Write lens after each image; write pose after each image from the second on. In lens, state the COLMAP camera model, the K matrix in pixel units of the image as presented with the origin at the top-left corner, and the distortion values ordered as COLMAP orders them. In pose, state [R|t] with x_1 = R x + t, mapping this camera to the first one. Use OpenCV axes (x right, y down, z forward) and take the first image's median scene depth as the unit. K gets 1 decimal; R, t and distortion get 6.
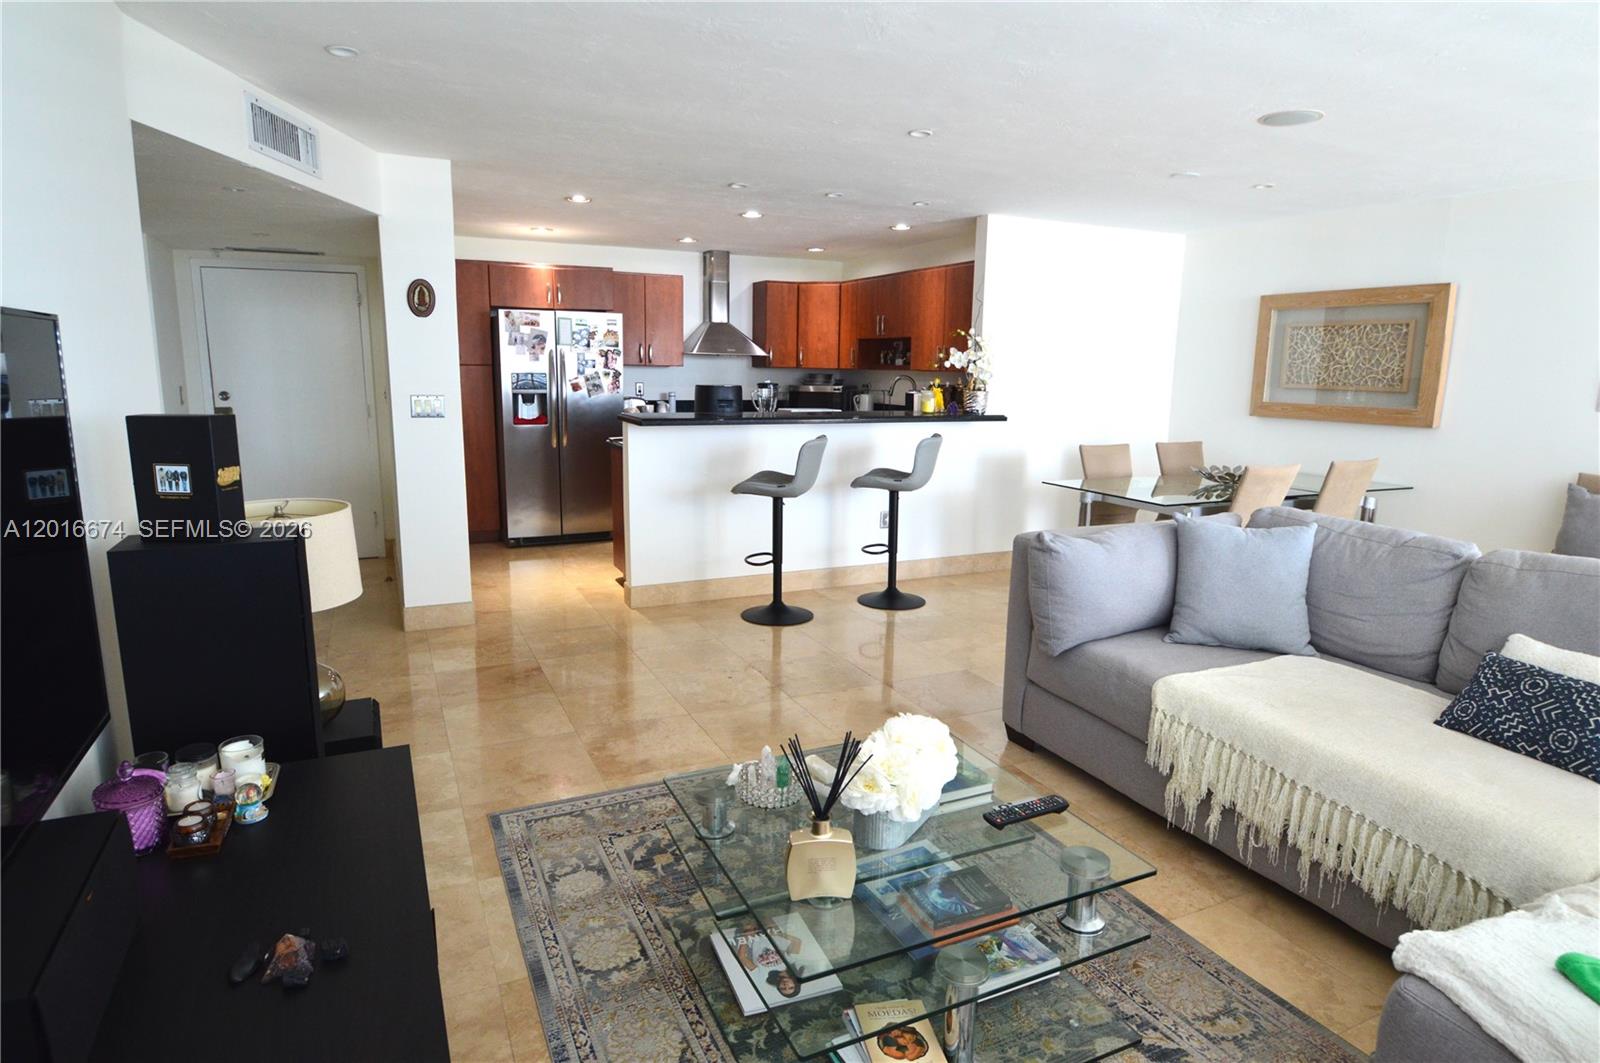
lens RADIAL K [[892.7, 0, 803.1], [0, 892.7, 534.6], [0, 0, 1]] dist [-0.005752, -0.012140]
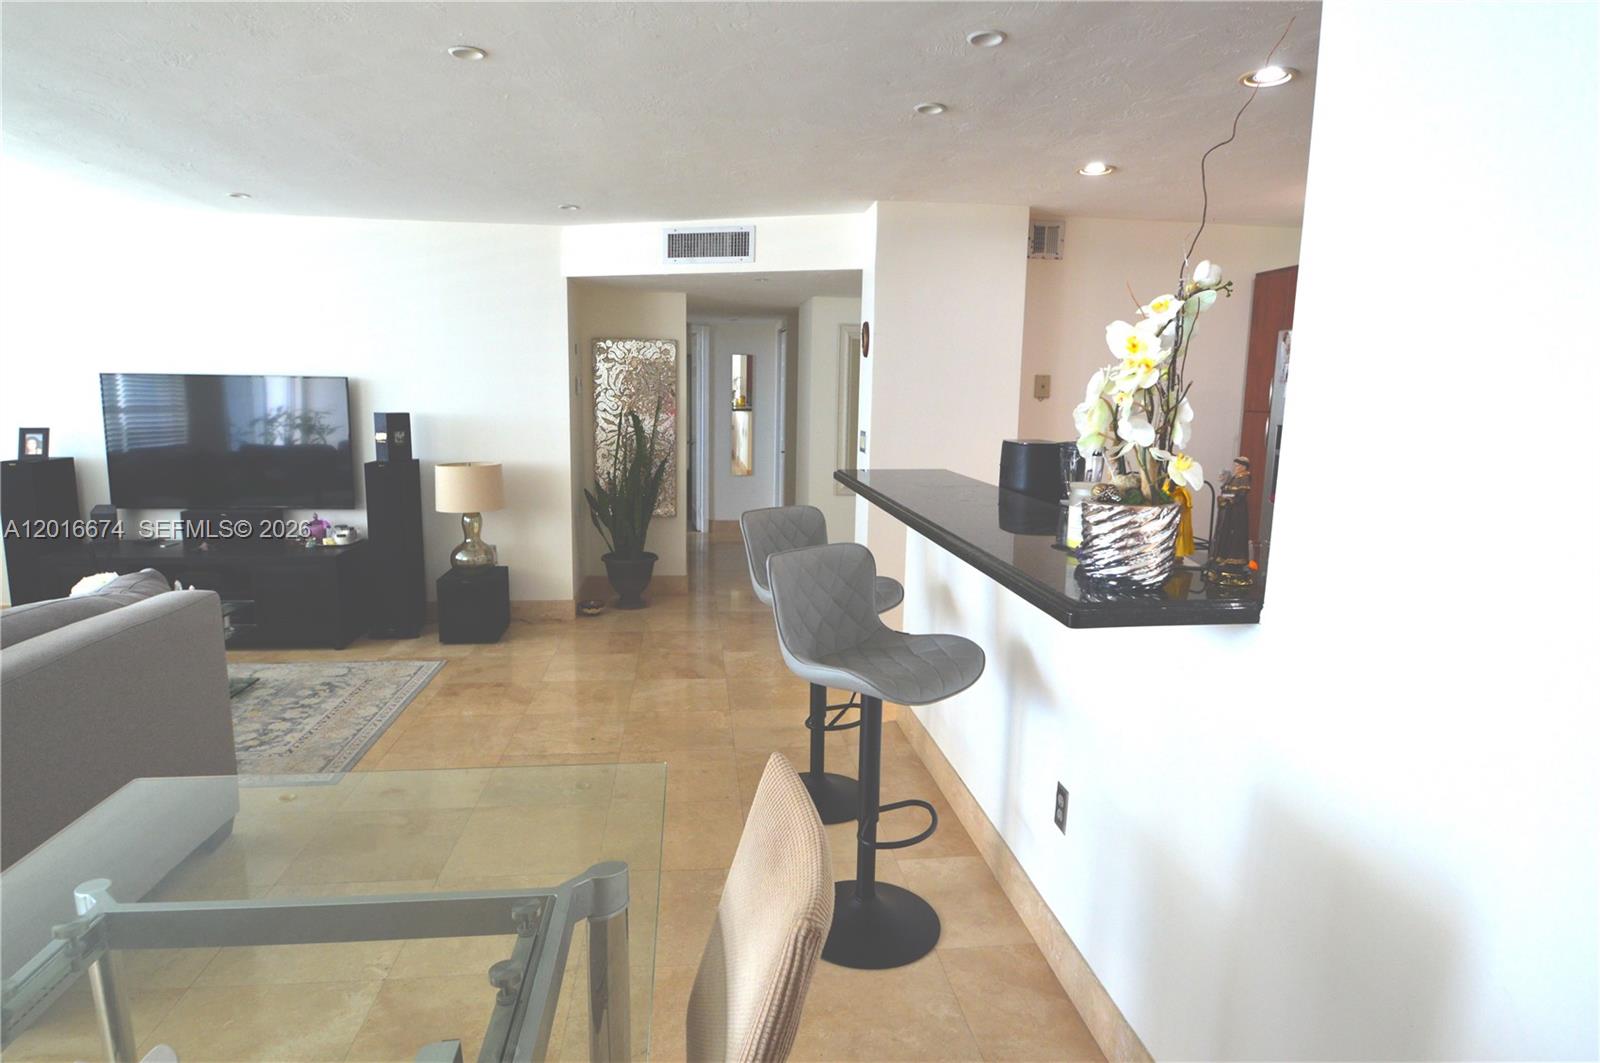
lens RADIAL K [[892.7, 0, 803.1], [0, 892.7, 534.6], [0, 0, 1]] dist [-0.005752, -0.012140]
pose [[-0.321618, 0.129693, -0.937945, 0.408066], [-0.200117, 0.958889, 0.201209, -0.160387], [0.925481, 0.252411, -0.282442, 0.850420]]
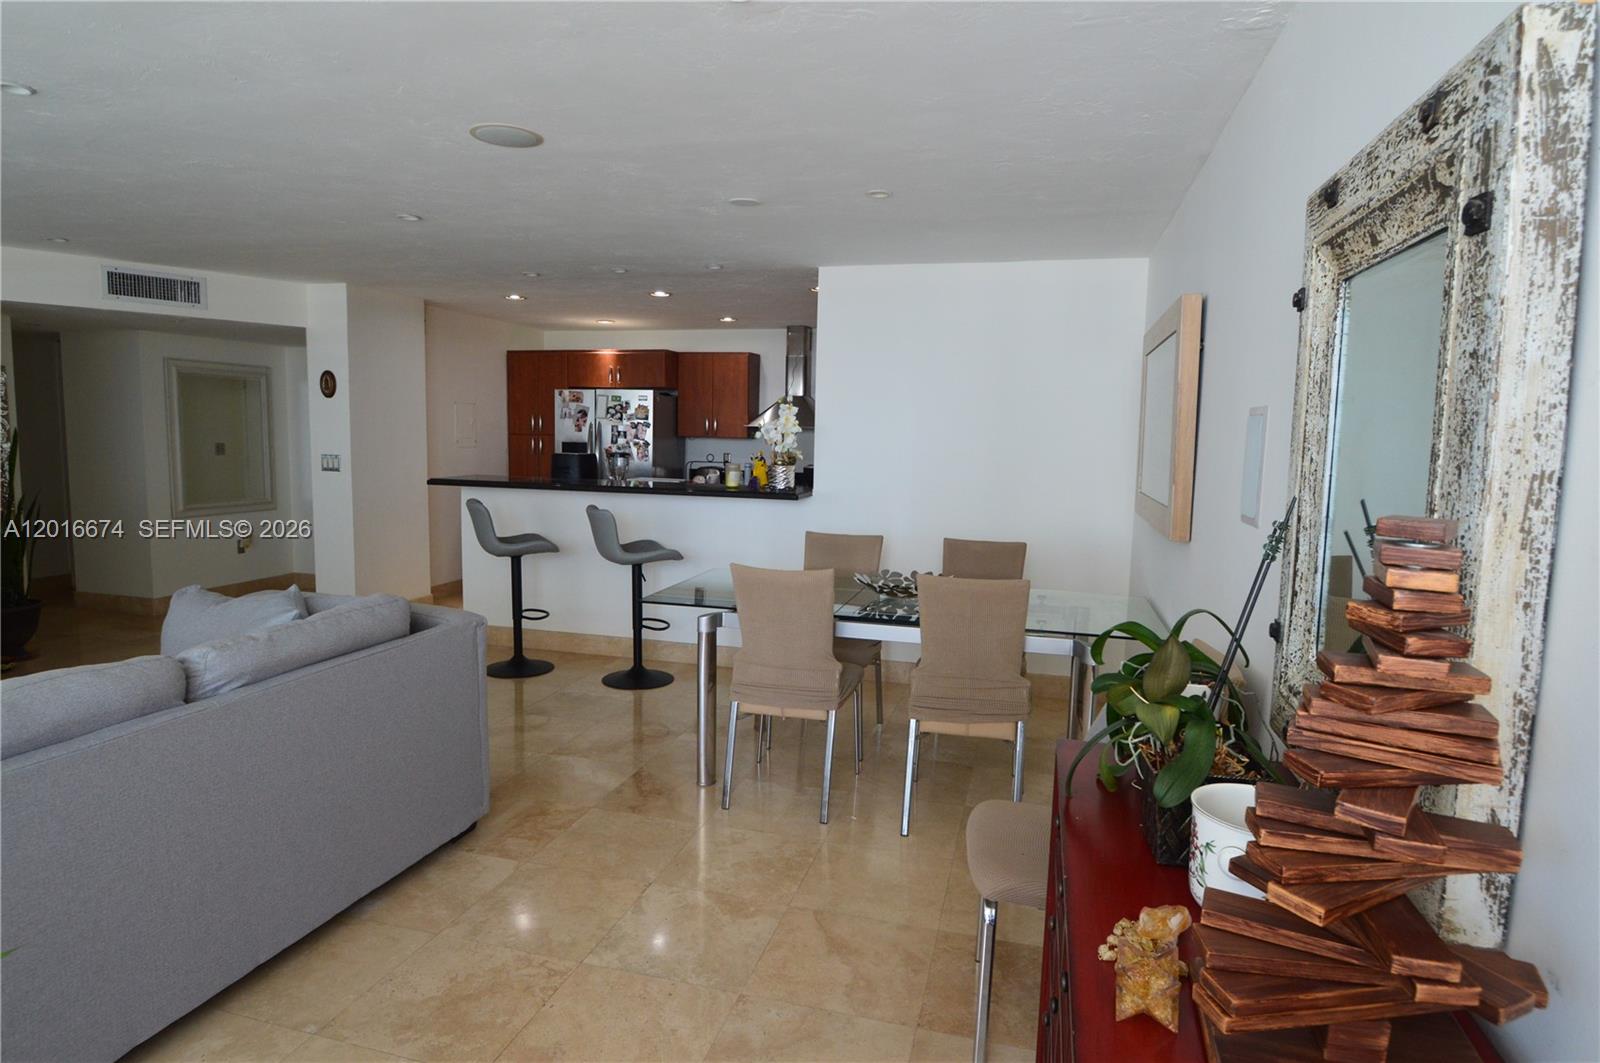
lens RADIAL K [[874.5, 0, 800.0], [0, 874.5, 531.5], [0, 0, 1]] dist [-0.001653, -0.065382]
pose [[0.784267, 0.071156, -0.616329, 0.642292], [-0.126487, 0.990875, -0.046554, -0.048017], [0.607393, 0.114468, 0.786111, 0.287458]]
